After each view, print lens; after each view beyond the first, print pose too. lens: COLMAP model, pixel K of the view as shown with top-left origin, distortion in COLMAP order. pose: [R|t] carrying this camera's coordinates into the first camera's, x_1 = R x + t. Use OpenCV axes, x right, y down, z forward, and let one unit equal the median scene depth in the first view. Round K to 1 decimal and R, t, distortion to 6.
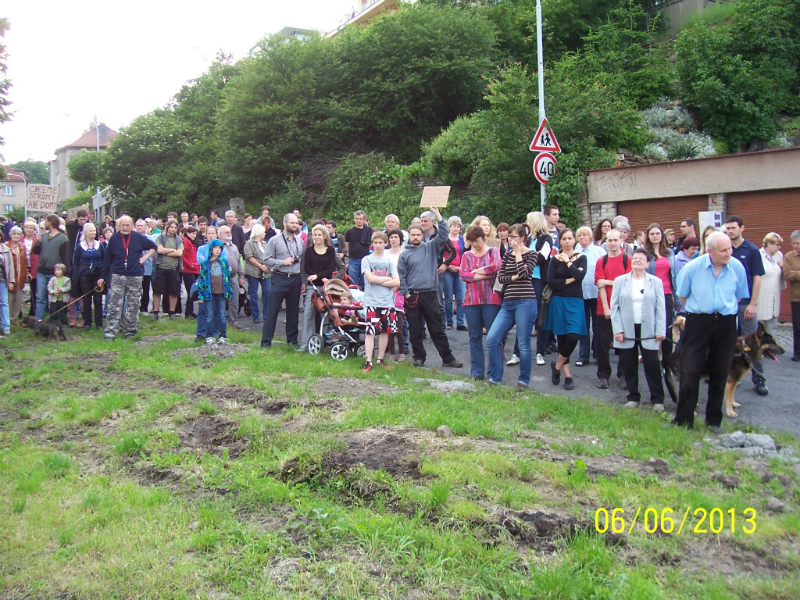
lens RADIAL K [[809.8, 0, 400.0], [0, 809.8, 300.0], [0, 0, 1]] dist [-0.187897, 0.187746]
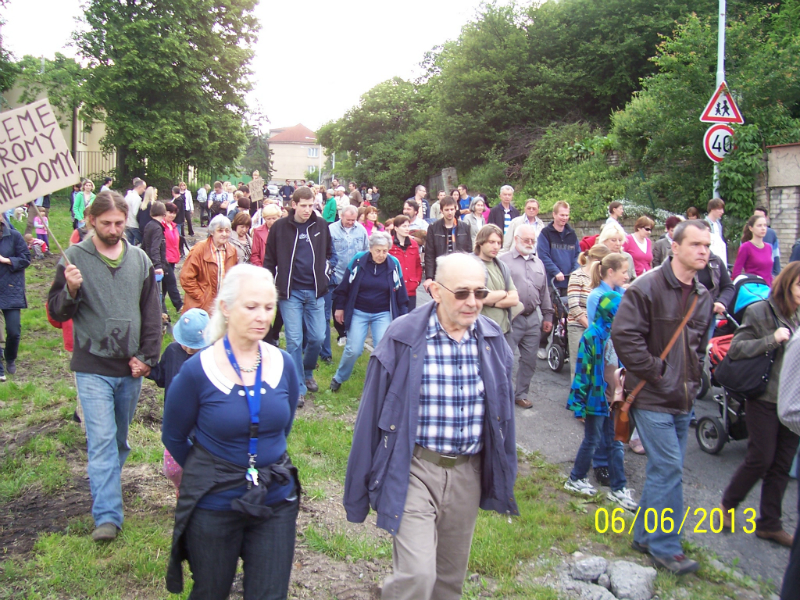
lens RADIAL K [[809.8, 0, 400.0], [0, 809.8, 300.0], [0, 0, 1]] dist [-0.187897, 0.187746]
pose [[0.928803, 0.073438, -0.363223, 0.160614], [-0.058779, 0.996954, 0.051263, -0.021888], [0.365882, -0.026263, 0.930291, 0.105827]]
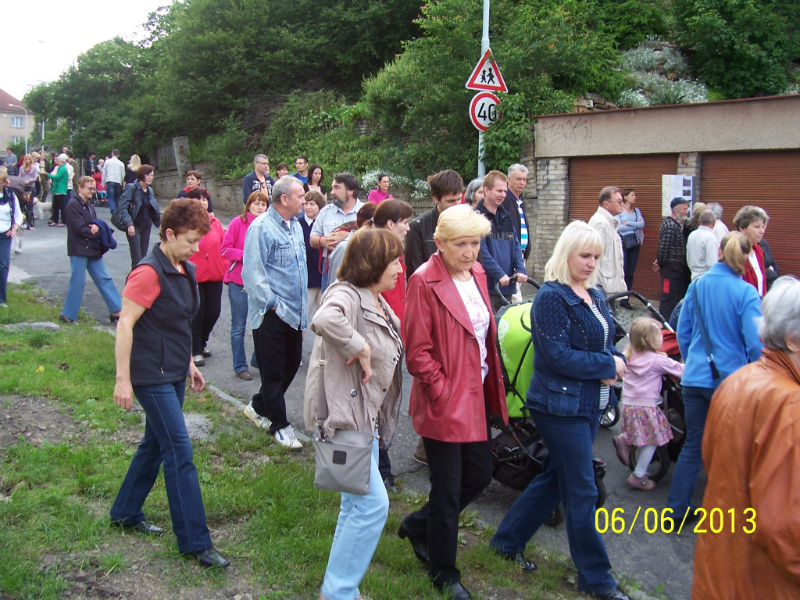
lens RADIAL K [[809.8, 0, 400.0], [0, 809.8, 300.0], [0, 0, 1]] dist [-0.187897, 0.187746]
pose [[0.998229, 0.053695, -0.025619, 0.112401], [-0.052054, 0.996786, 0.060894, -0.017991], [0.028806, -0.059452, 0.997815, 0.164151]]
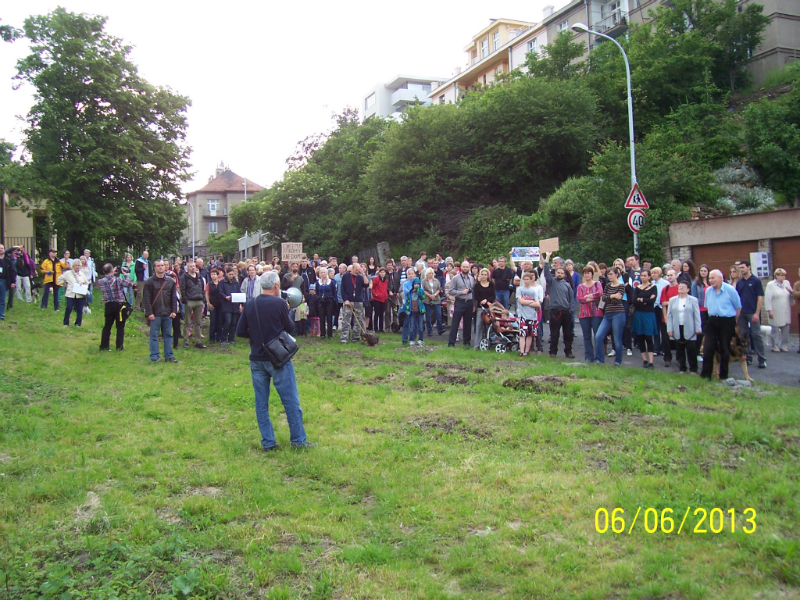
lens RADIAL K [[809.8, 0, 400.0], [0, 809.8, 300.0], [0, 0, 1]] dist [-0.187897, 0.187746]
pose [[0.991786, -0.008989, -0.127596, -0.035405], [0.003561, 0.999081, -0.042710, 0.018640], [0.127863, 0.041905, 0.990906, -0.307954]]
